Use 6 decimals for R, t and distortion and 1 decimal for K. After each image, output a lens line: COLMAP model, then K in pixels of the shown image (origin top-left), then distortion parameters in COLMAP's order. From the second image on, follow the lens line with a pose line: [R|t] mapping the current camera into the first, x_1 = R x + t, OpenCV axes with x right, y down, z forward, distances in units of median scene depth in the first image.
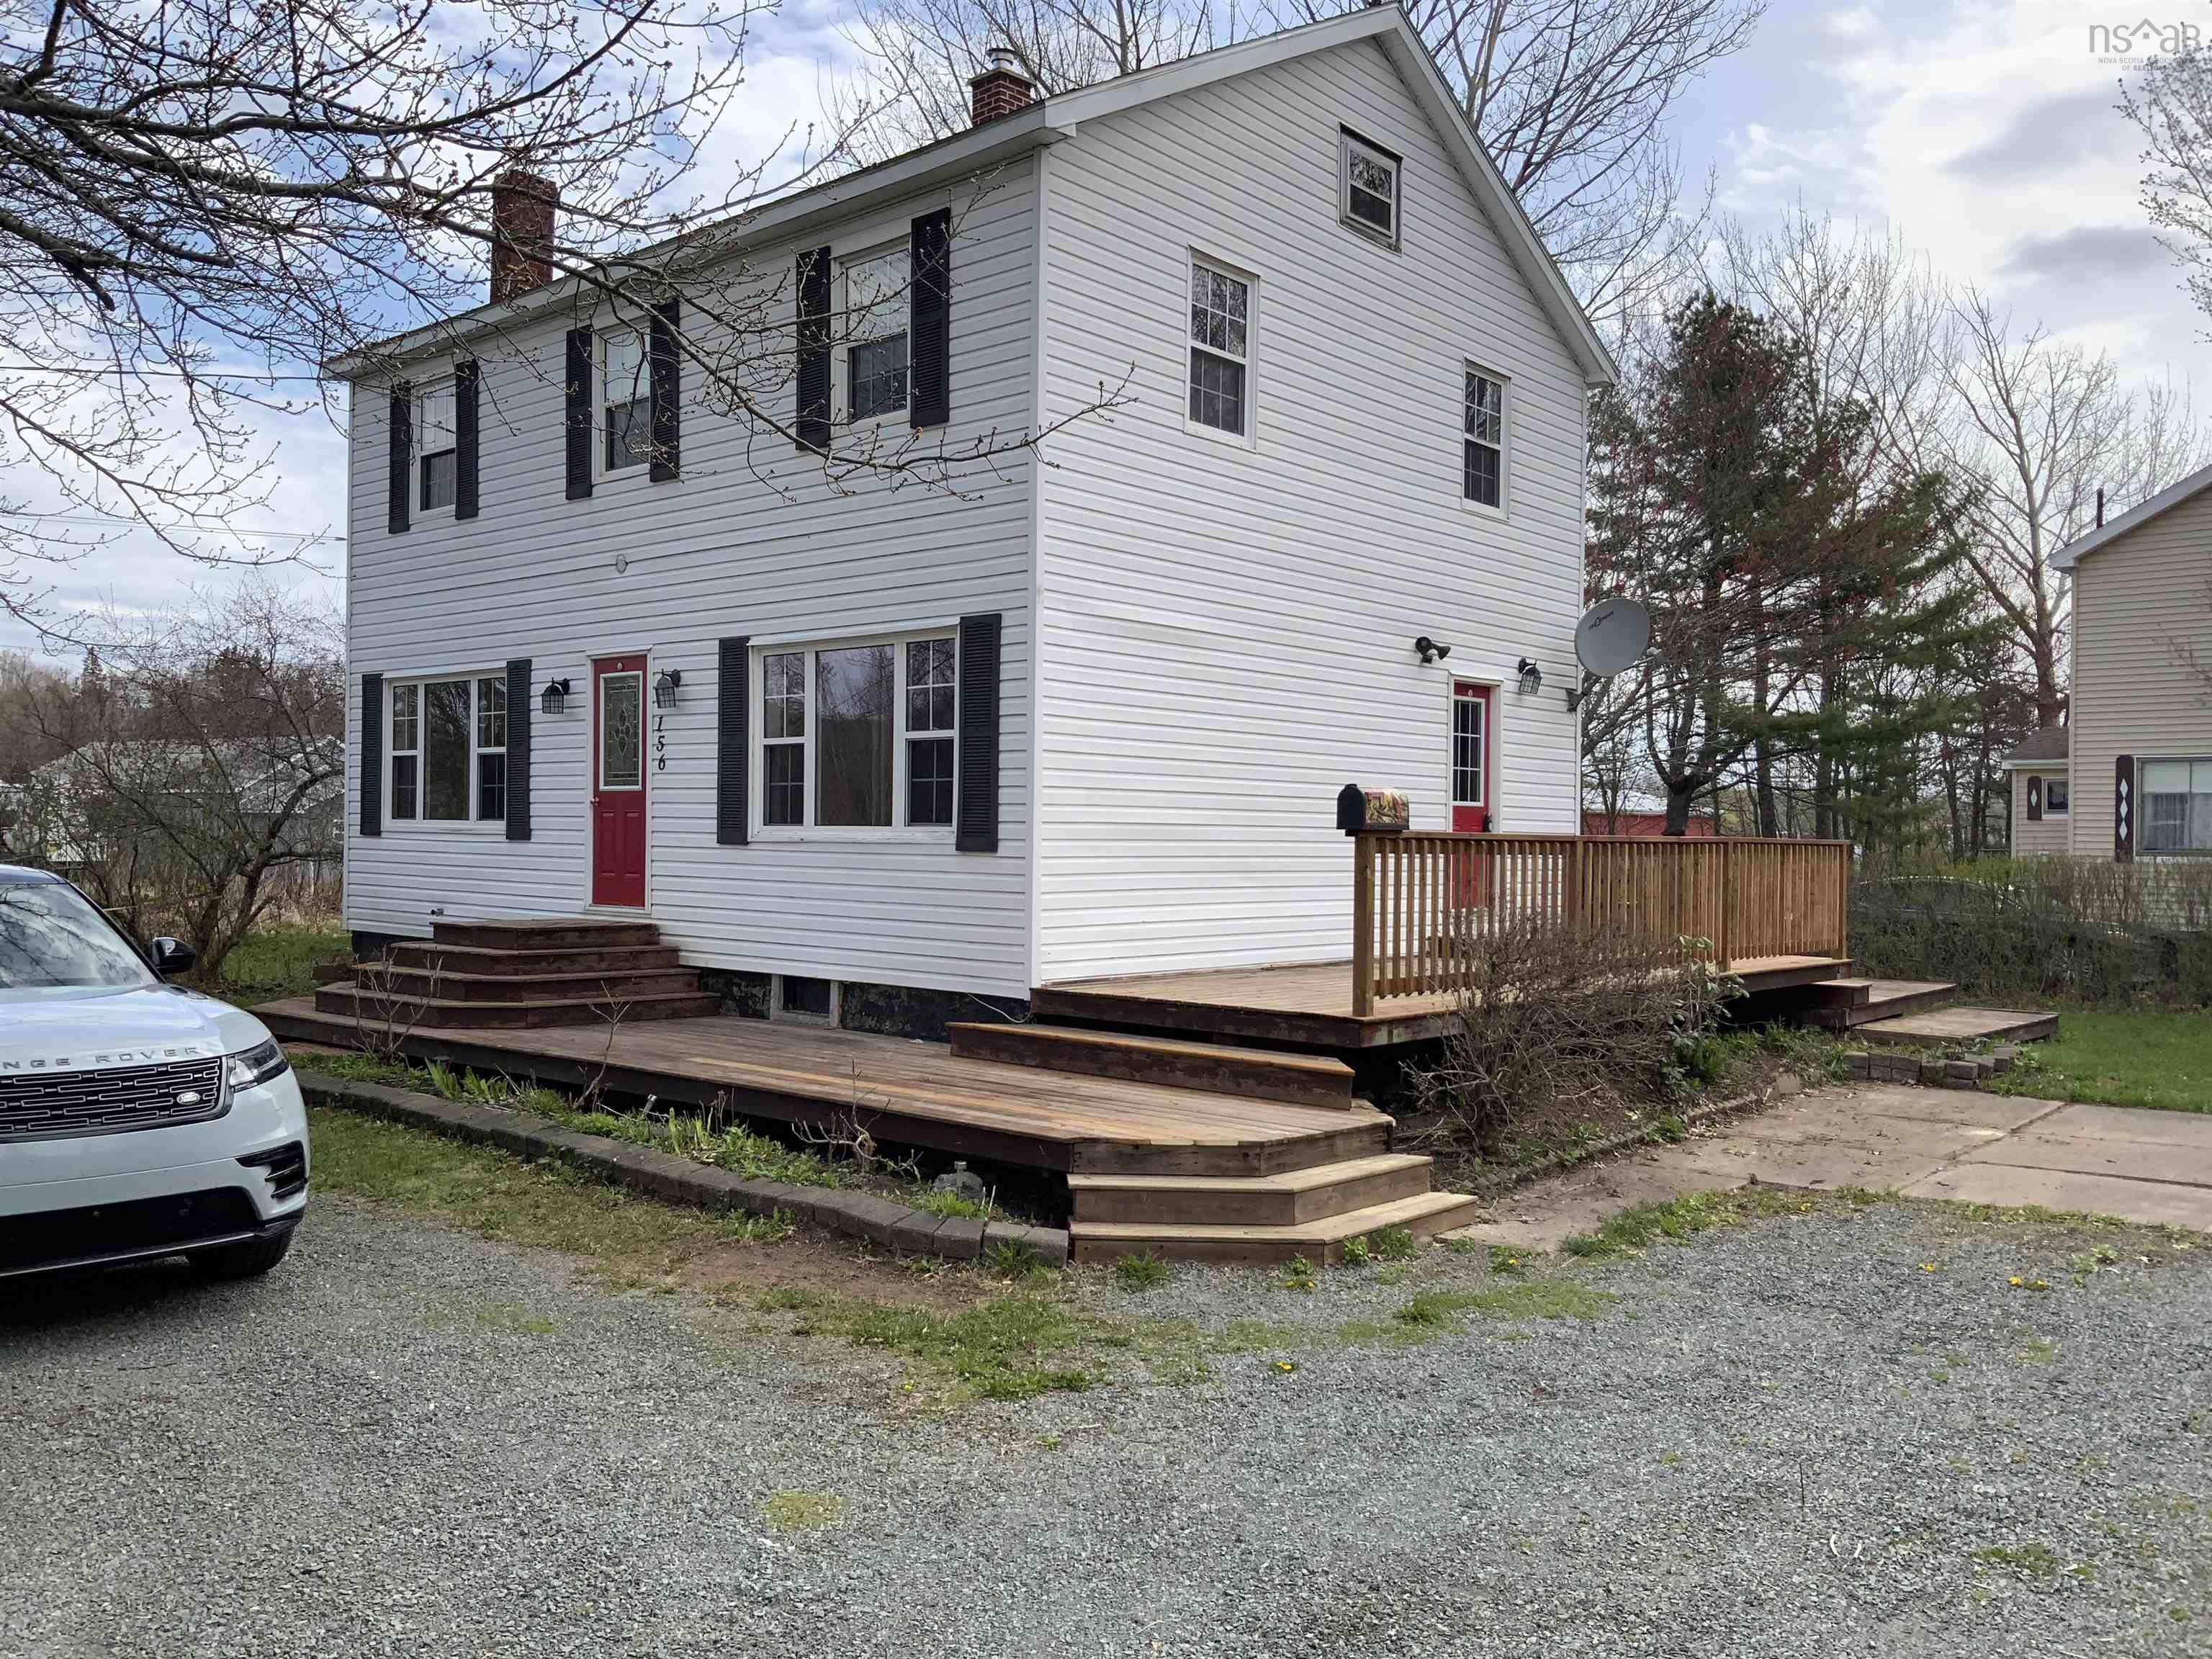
lens RADIAL K [[1739.7, 0, 1106.0], [0, 1739.7, 829.5], [0, 0, 1]] dist [0.056182, -0.000094]
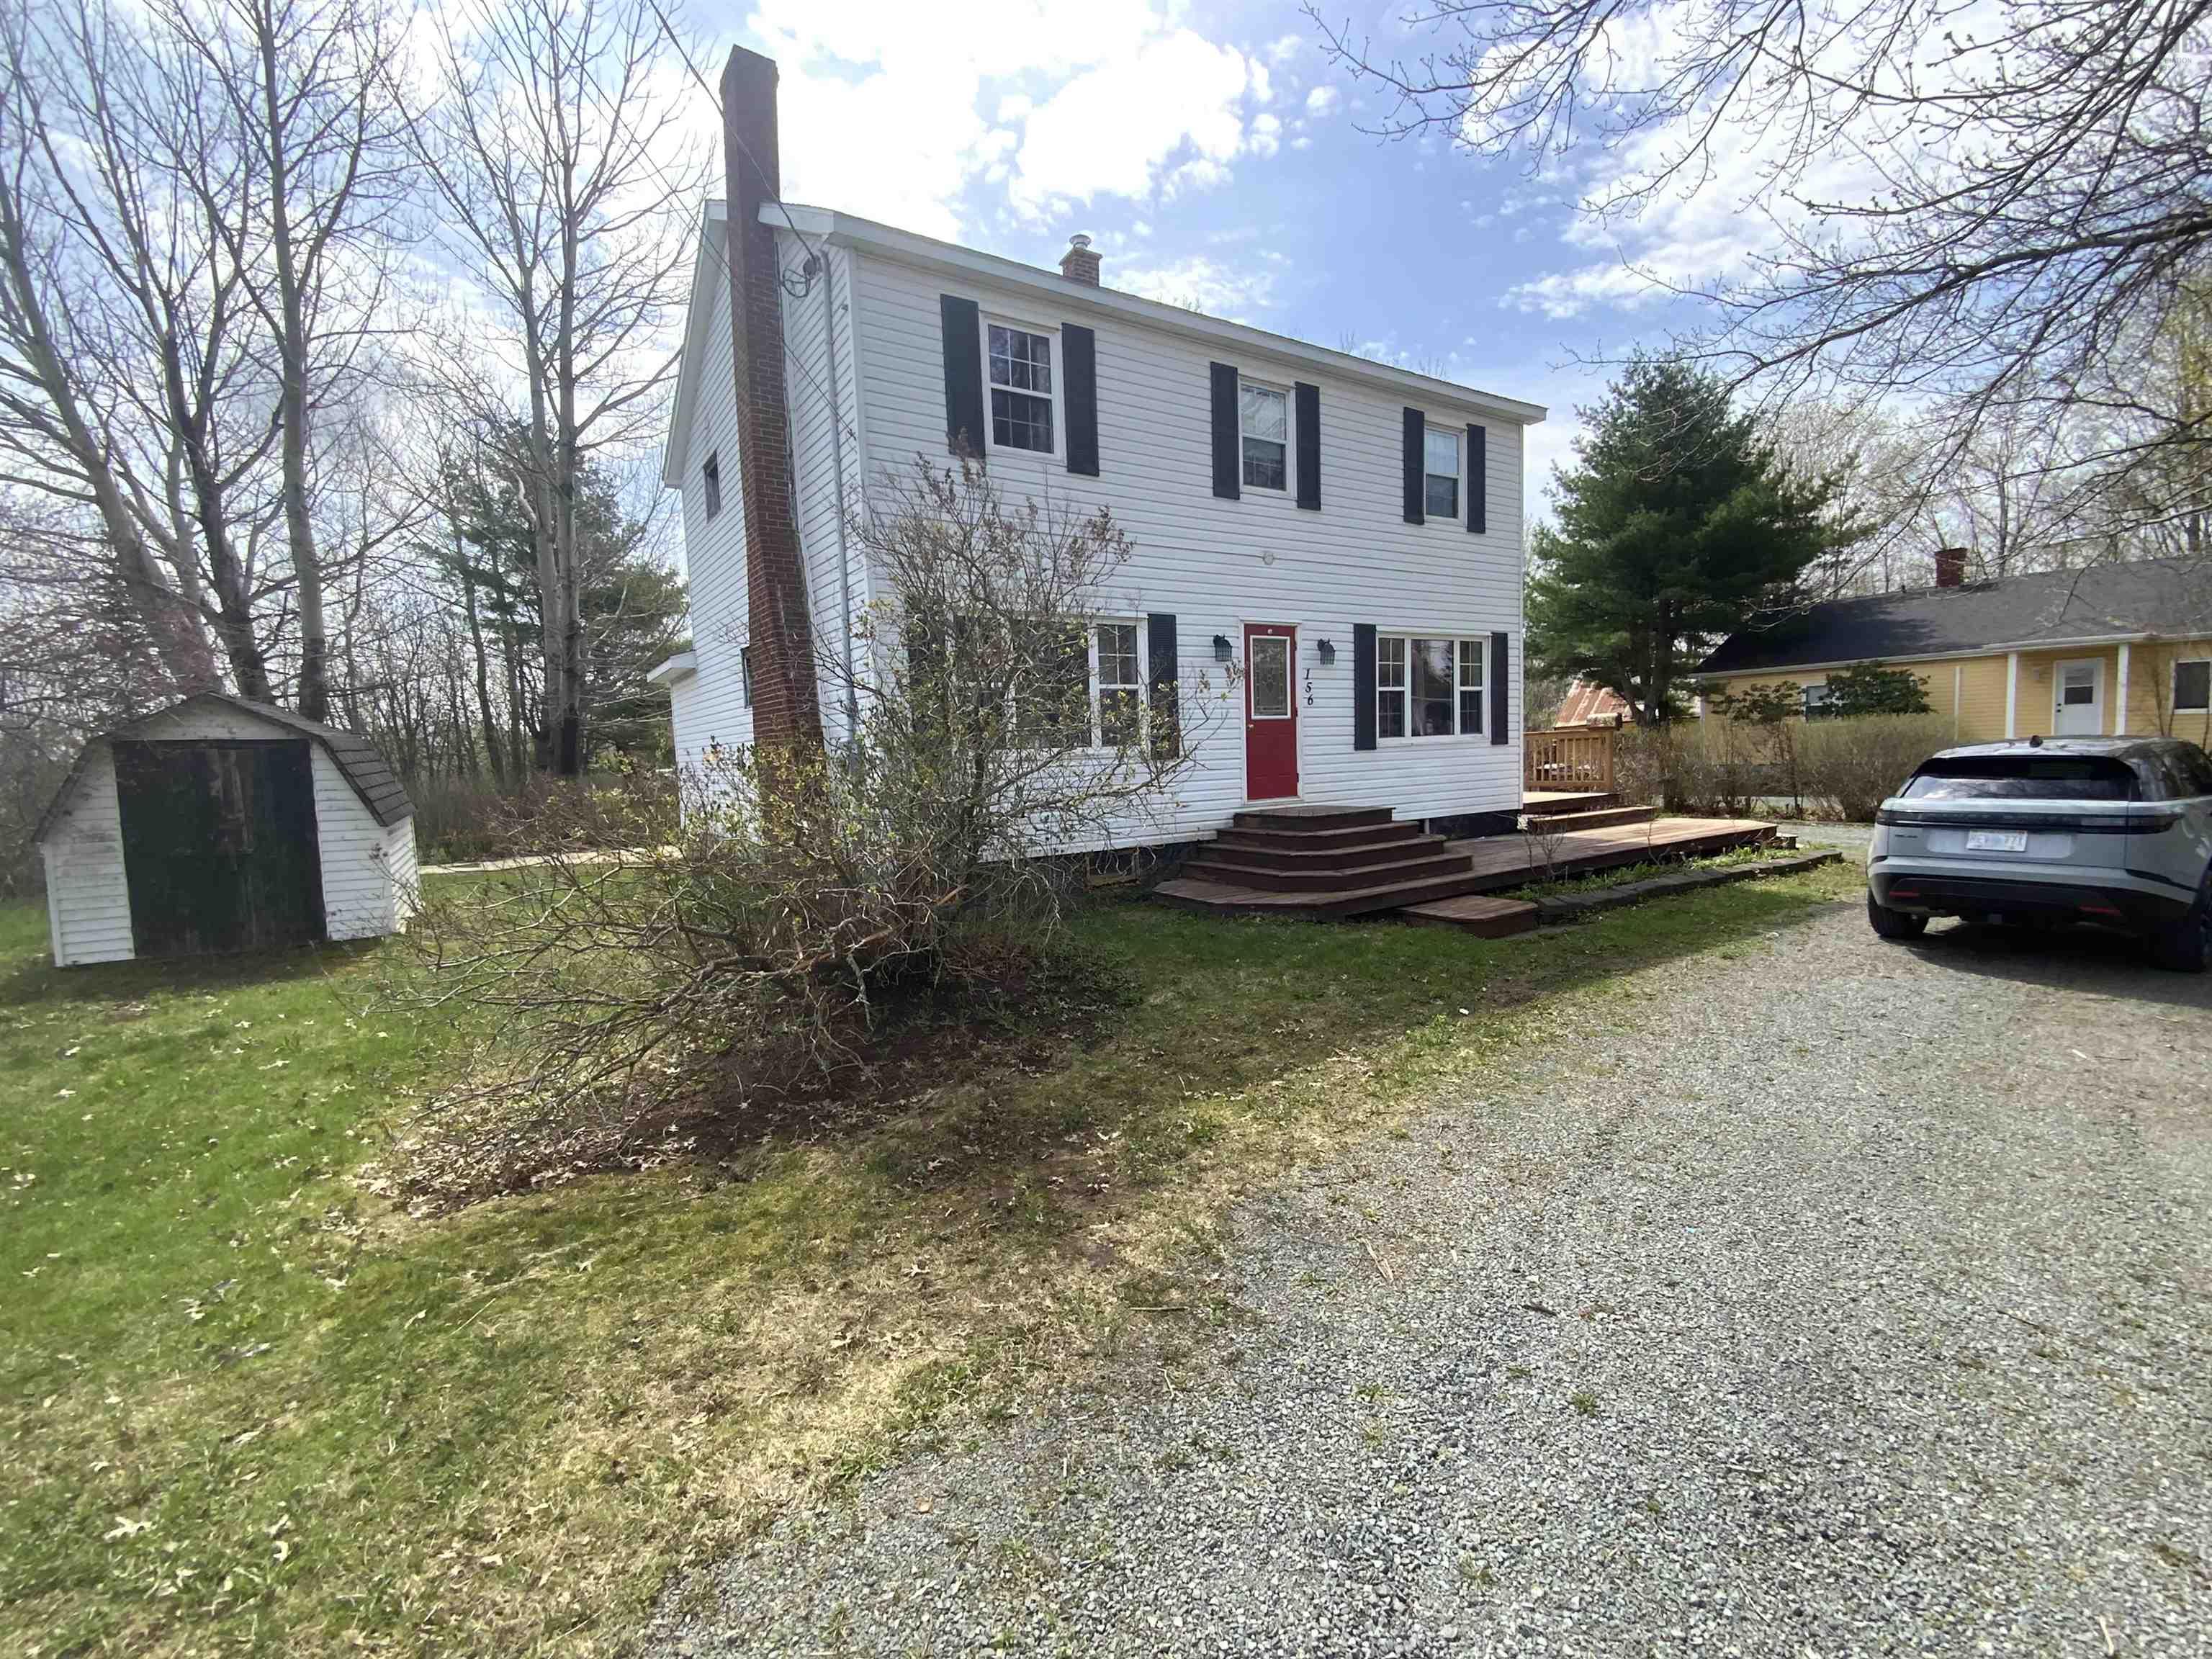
lens RADIAL K [[893.0, 0, 1106.0], [0, 893.0, 829.5], [0, 0, 1]] dist [0.024850, -0.000162]
pose [[0.284803, -0.112821, 0.951924, -1.103446], [0.038821, 0.993593, 0.106144, -0.016521], [-0.957800, 0.006725, 0.287358, 0.982786]]
